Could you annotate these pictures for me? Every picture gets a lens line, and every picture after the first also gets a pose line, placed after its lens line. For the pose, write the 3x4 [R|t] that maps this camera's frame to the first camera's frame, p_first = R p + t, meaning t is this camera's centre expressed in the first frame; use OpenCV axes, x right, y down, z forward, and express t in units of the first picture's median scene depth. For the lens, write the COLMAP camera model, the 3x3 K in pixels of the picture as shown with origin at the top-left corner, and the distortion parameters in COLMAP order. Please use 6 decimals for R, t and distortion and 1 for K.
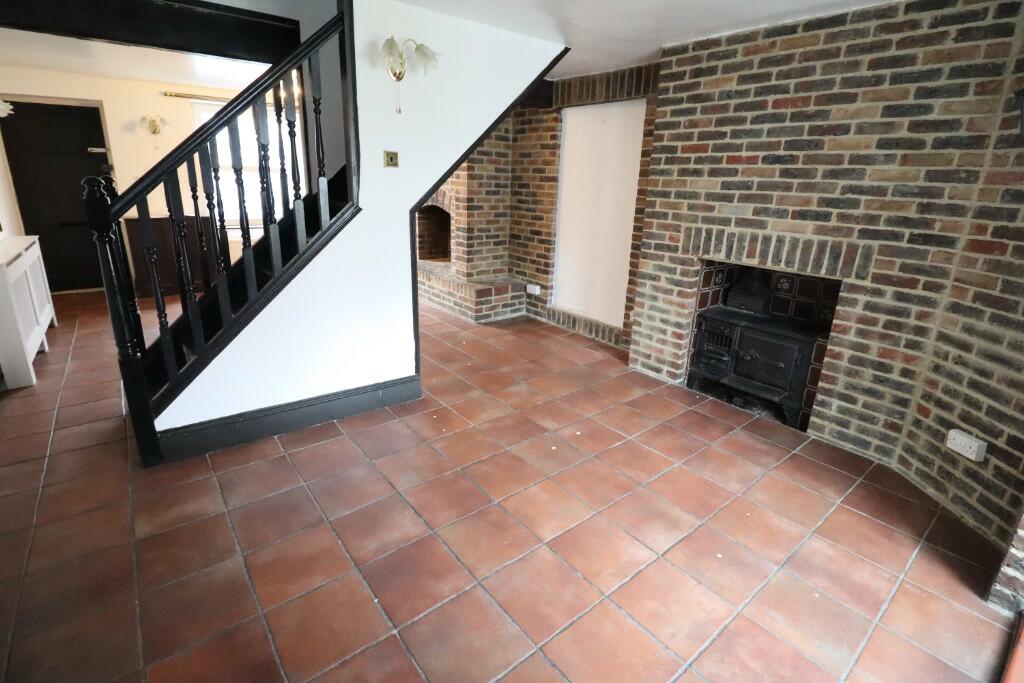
lens RADIAL K [[472.8, 0, 514.8], [0, 472.8, 336.6], [0, 0, 1]] dist [-0.031456, -0.003741]
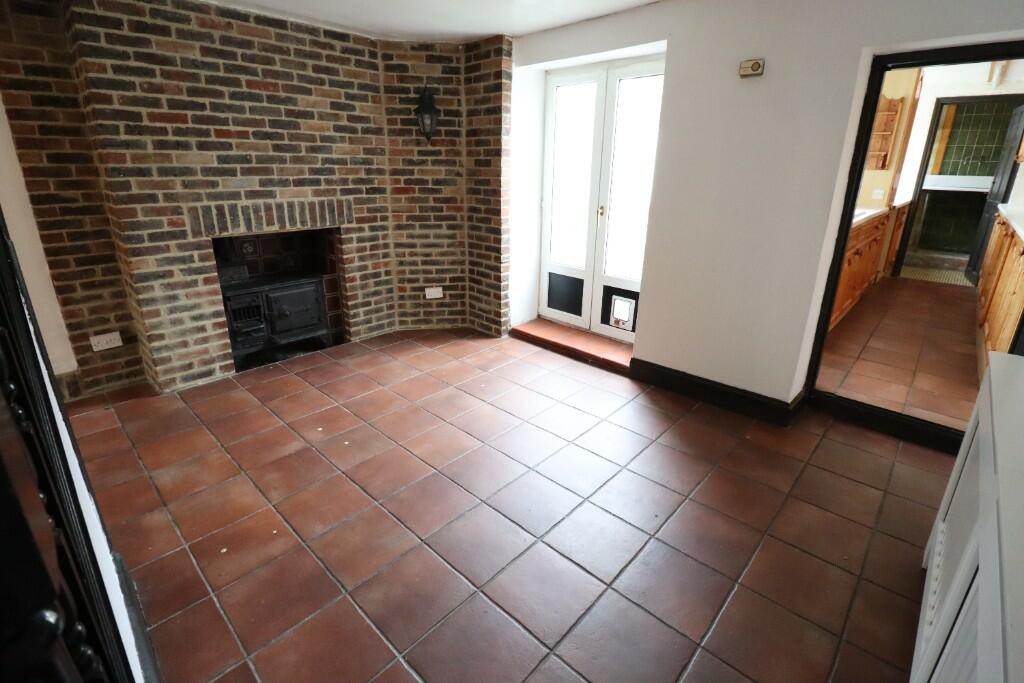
lens RADIAL K [[472.8, 0, 514.1], [0, 472.8, 337.9], [0, 0, 1]] dist [-0.031456, -0.003741]
pose [[-0.169135, -0.360422, 0.917327, -0.771852], [0.281580, 0.874273, 0.395423, -0.230855], [-0.944514, 0.325181, -0.046383, 0.650903]]
